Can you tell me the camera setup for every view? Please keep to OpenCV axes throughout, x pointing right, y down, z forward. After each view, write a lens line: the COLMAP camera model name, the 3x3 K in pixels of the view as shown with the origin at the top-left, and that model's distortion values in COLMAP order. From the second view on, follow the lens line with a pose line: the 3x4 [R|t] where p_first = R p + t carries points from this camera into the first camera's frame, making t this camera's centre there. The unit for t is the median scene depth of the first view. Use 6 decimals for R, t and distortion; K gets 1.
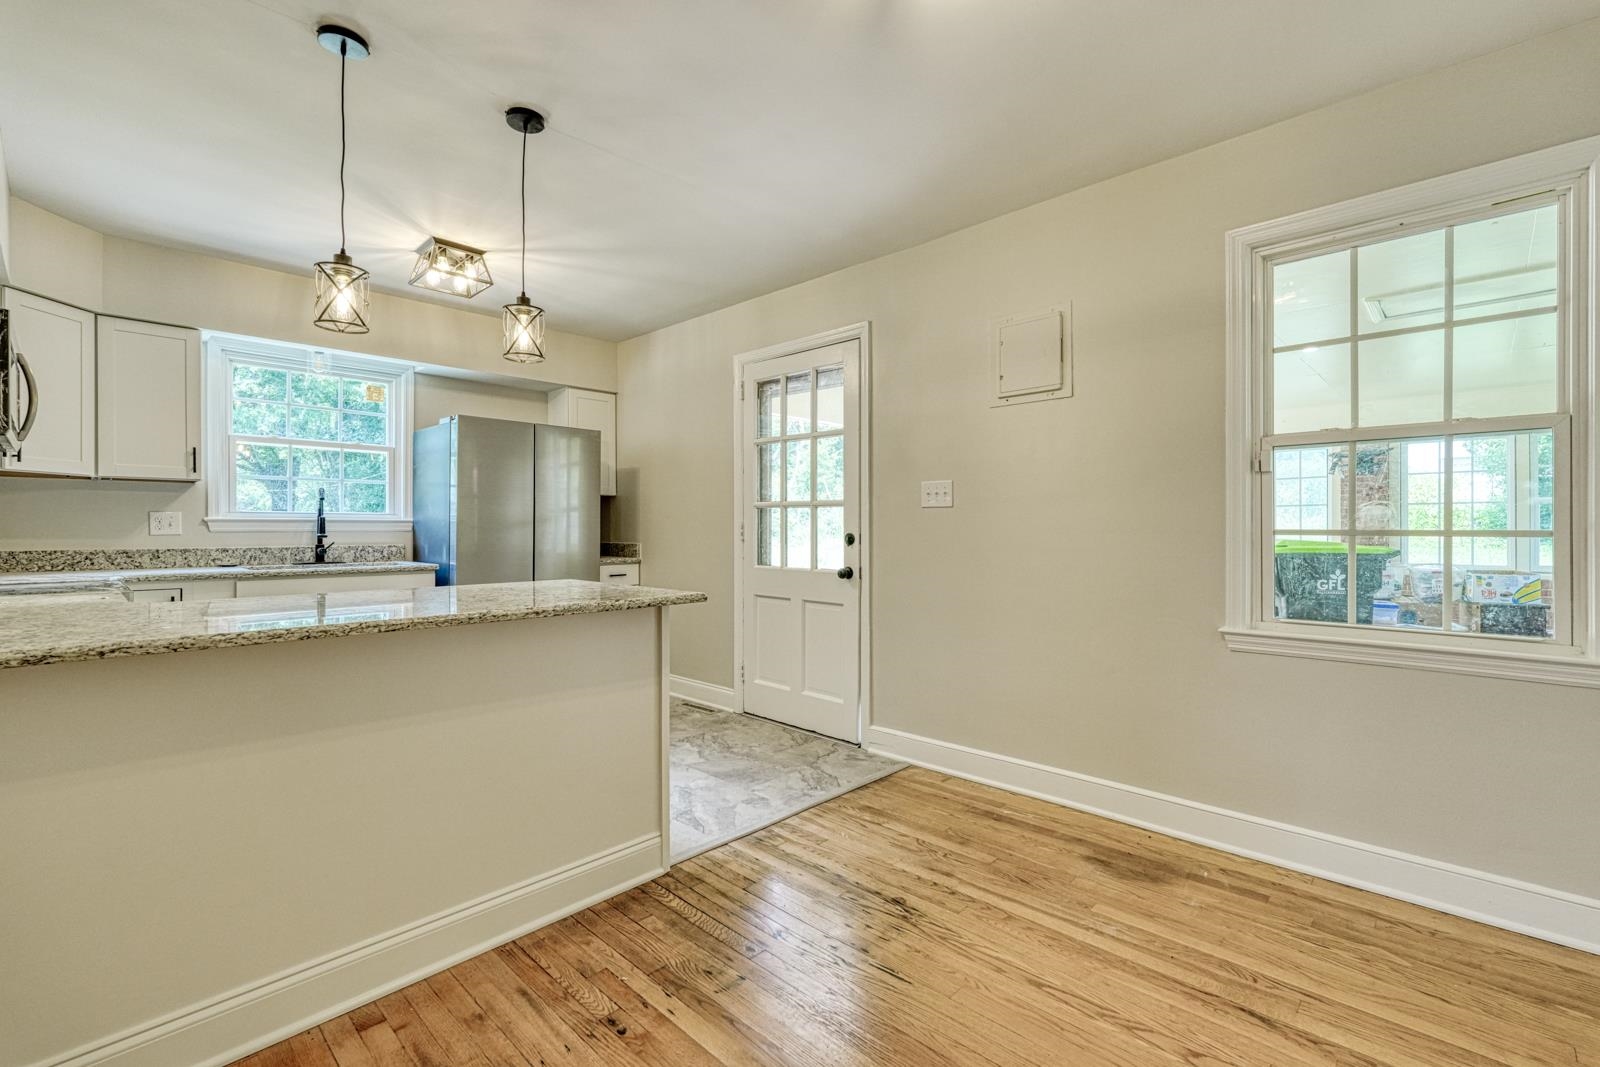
lens RADIAL K [[706.3, 0, 799.6], [0, 706.3, 526.3], [0, 0, 1]] dist [0.001985, 0.000421]
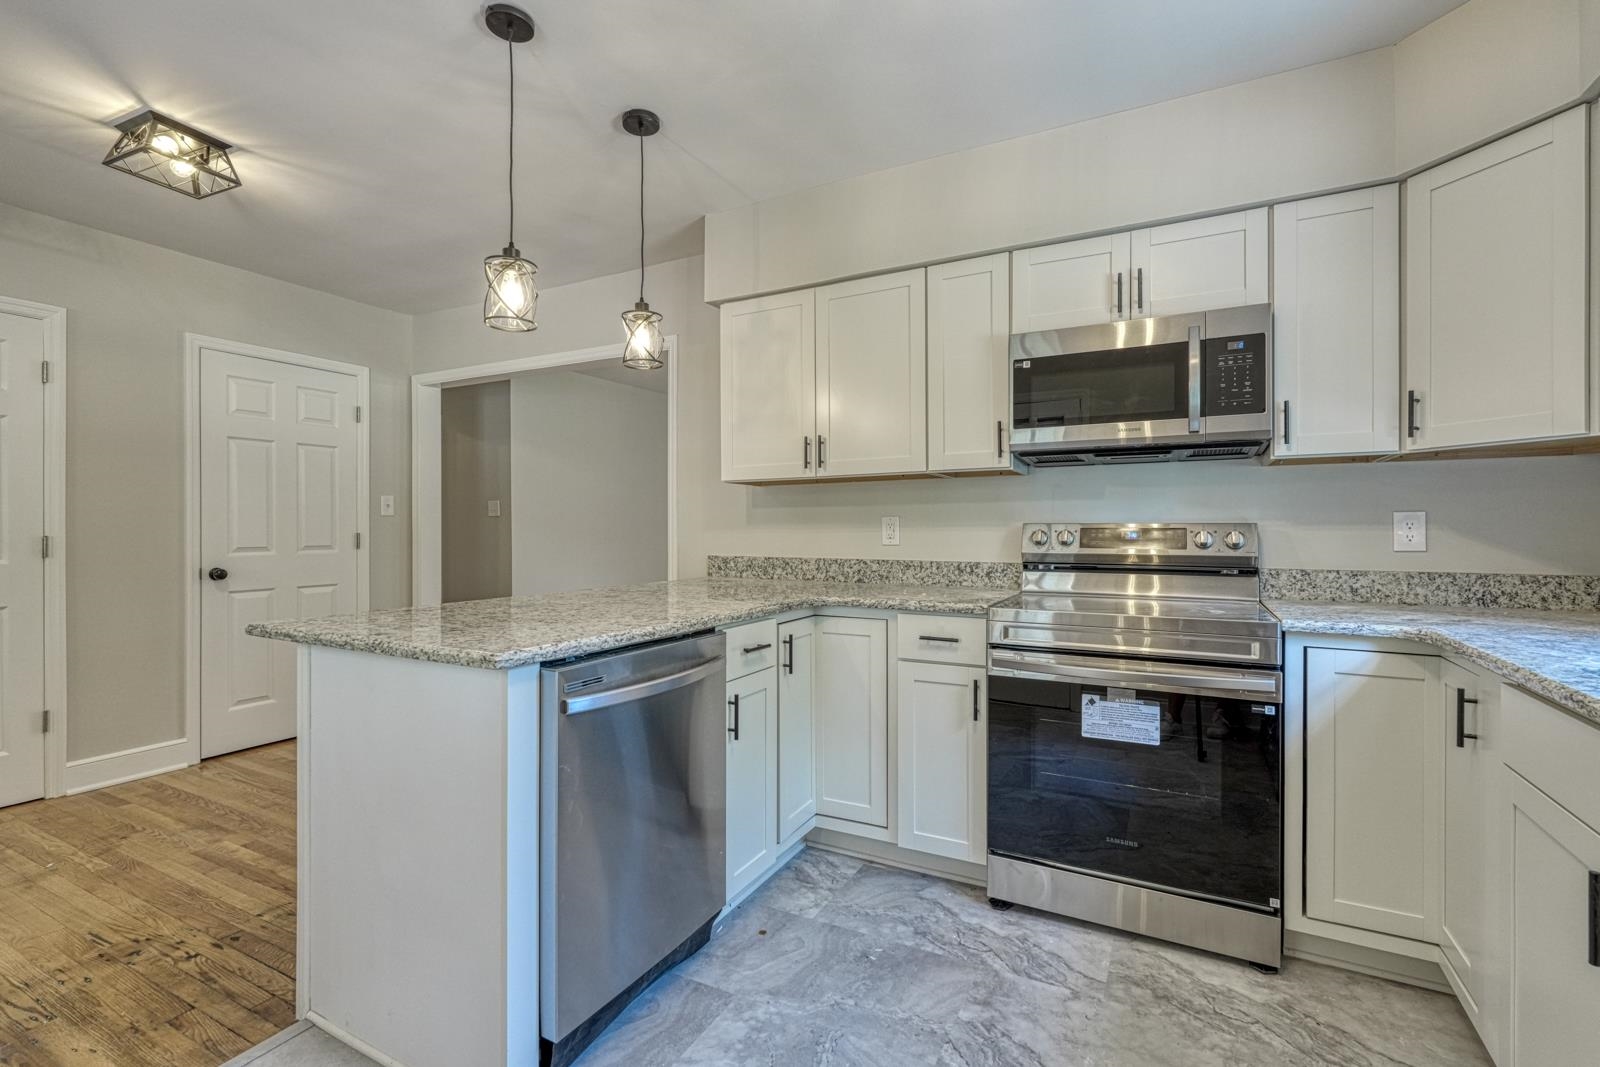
lens RADIAL K [[716.6, 0, 803.4], [0, 716.6, 529.2], [0, 0, 1]] dist [0.000707, 0.000518]
pose [[-0.958979, -0.000408, -0.283476, -0.404667], [-0.000800, 0.999999, 0.001264, -0.006847], [0.283475, 0.001439, -0.958979, 1.588281]]
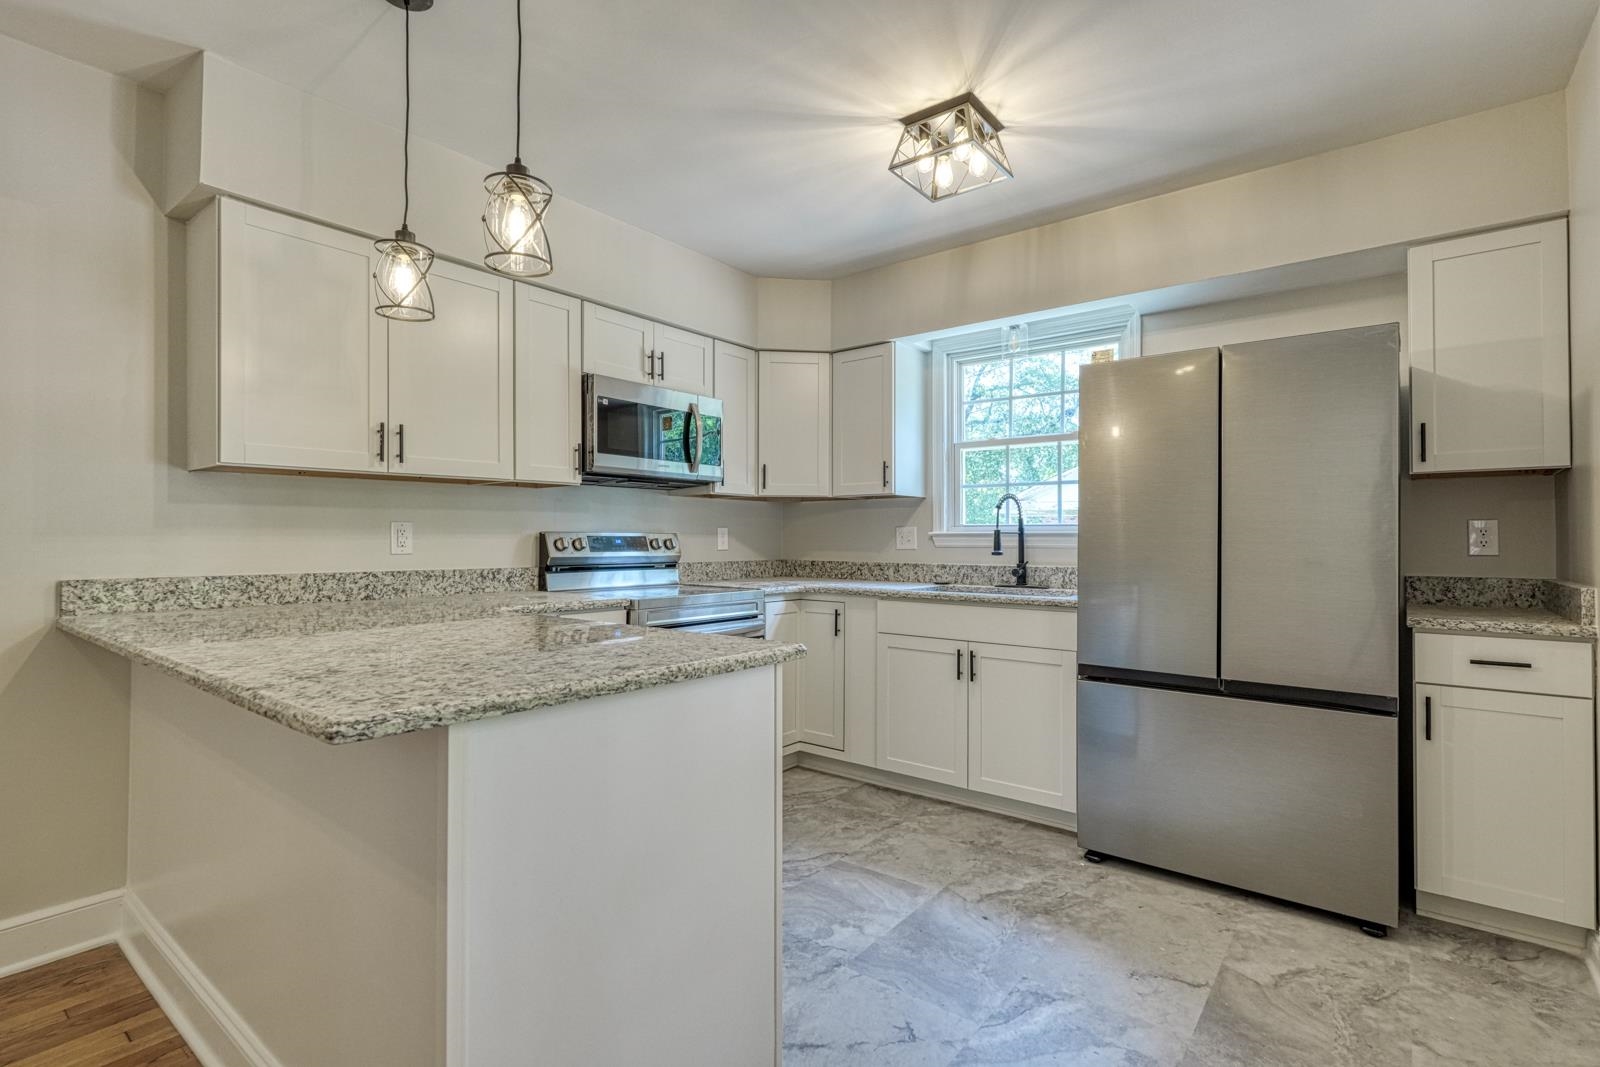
lens RADIAL K [[758.6, 0, 800.0], [0, 758.6, 533.5], [0, 0, 1]] dist [0.002992, 0.000430]
pose [[0.102301, -0.008717, -0.994715, 0.241173], [-0.001788, 0.999958, -0.008947, -0.001030], [0.994752, 0.002694, 0.102281, 0.998529]]
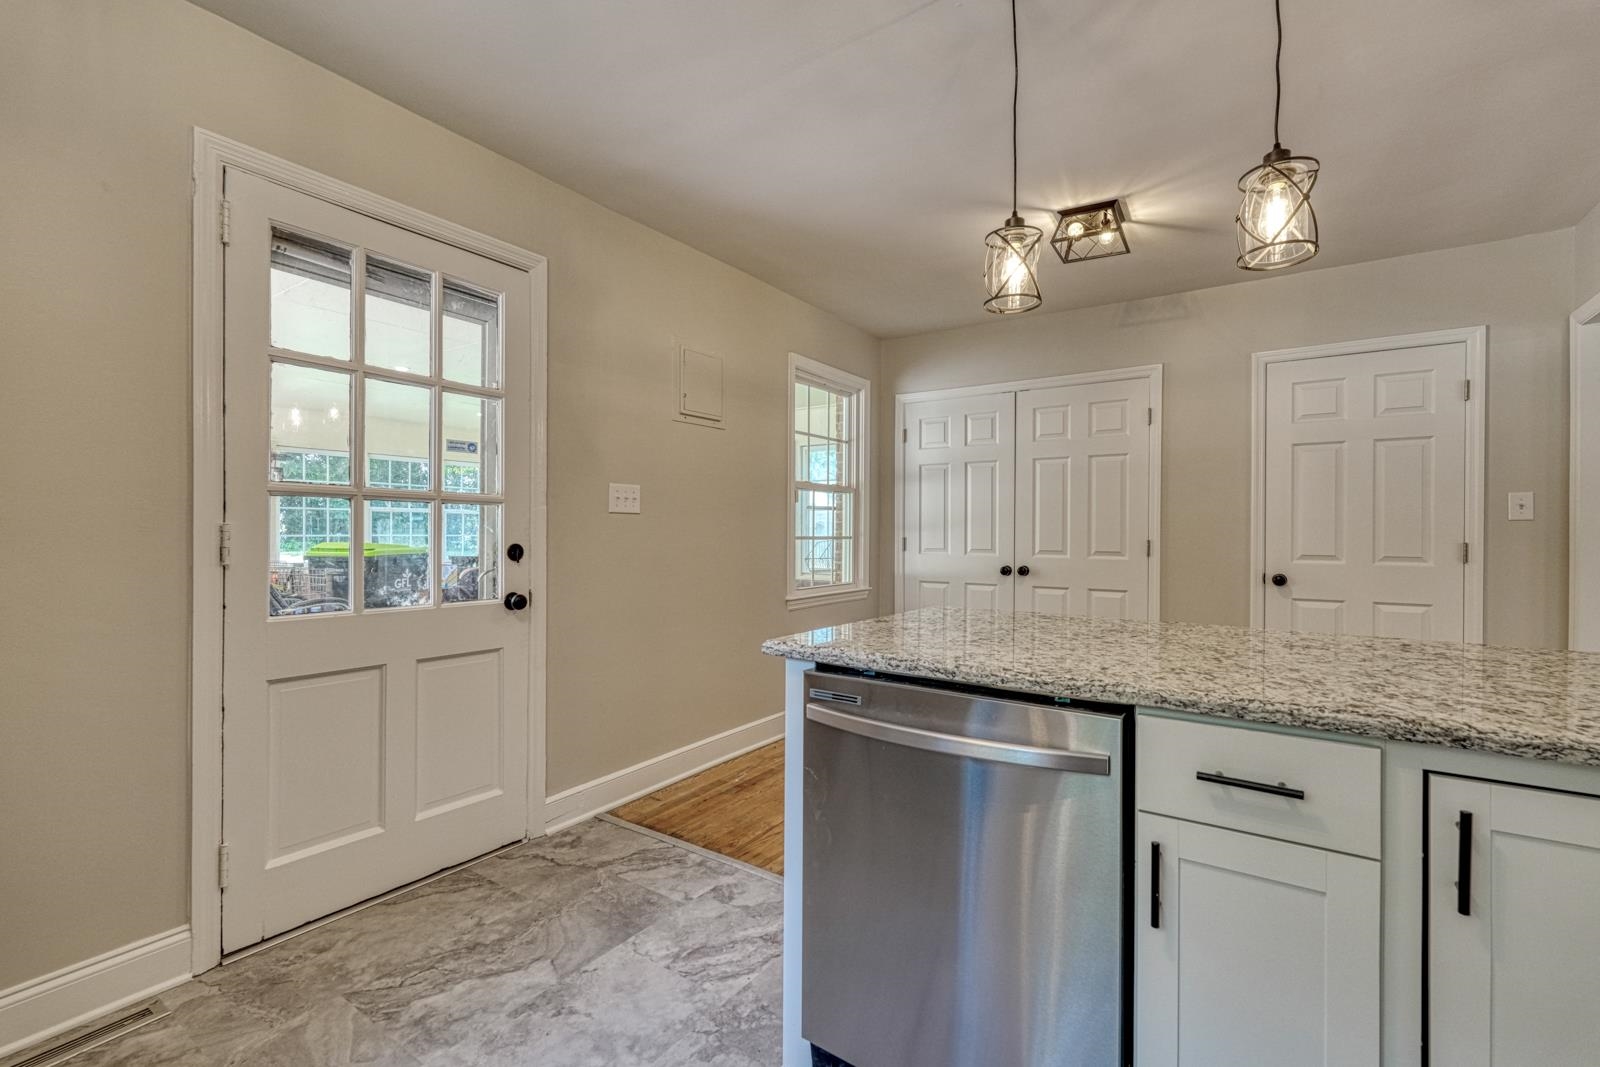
lens RADIAL K [[698.6, 0, 805.0], [0, 698.6, 532.6], [0, 0, 1]] dist [0.000279, 0.000251]
pose [[-0.168916, -0.003026, 0.985626, -0.888726], [-0.007389, 0.999971, 0.001804, -0.006666], [-0.985603, -0.006978, -0.168933, 1.124330]]
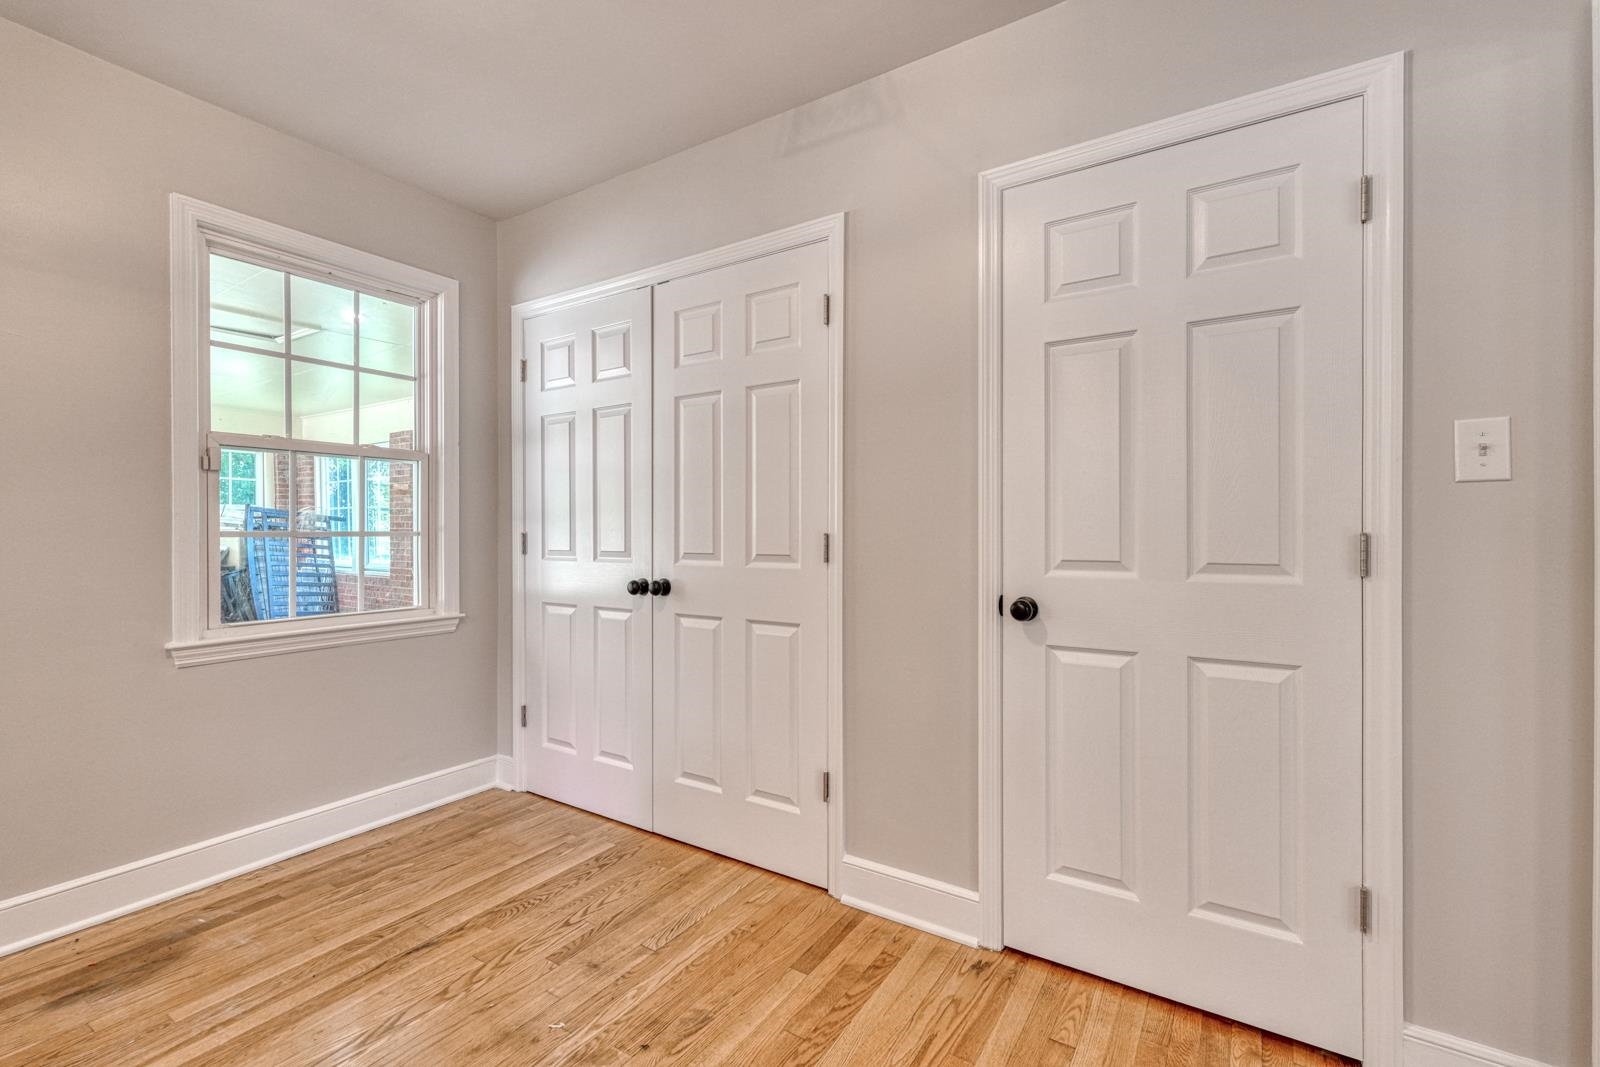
lens RADIAL K [[698.6, 0, 805.0], [0, 698.6, 532.6], [0, 0, 1]] dist [0.000279, 0.000251]
pose [[-0.194682, -0.004058, 0.980858, -0.365218], [-0.000165, 0.999992, 0.004104, 0.001614], [-0.980866, 0.000637, -0.194681, 0.363672]]
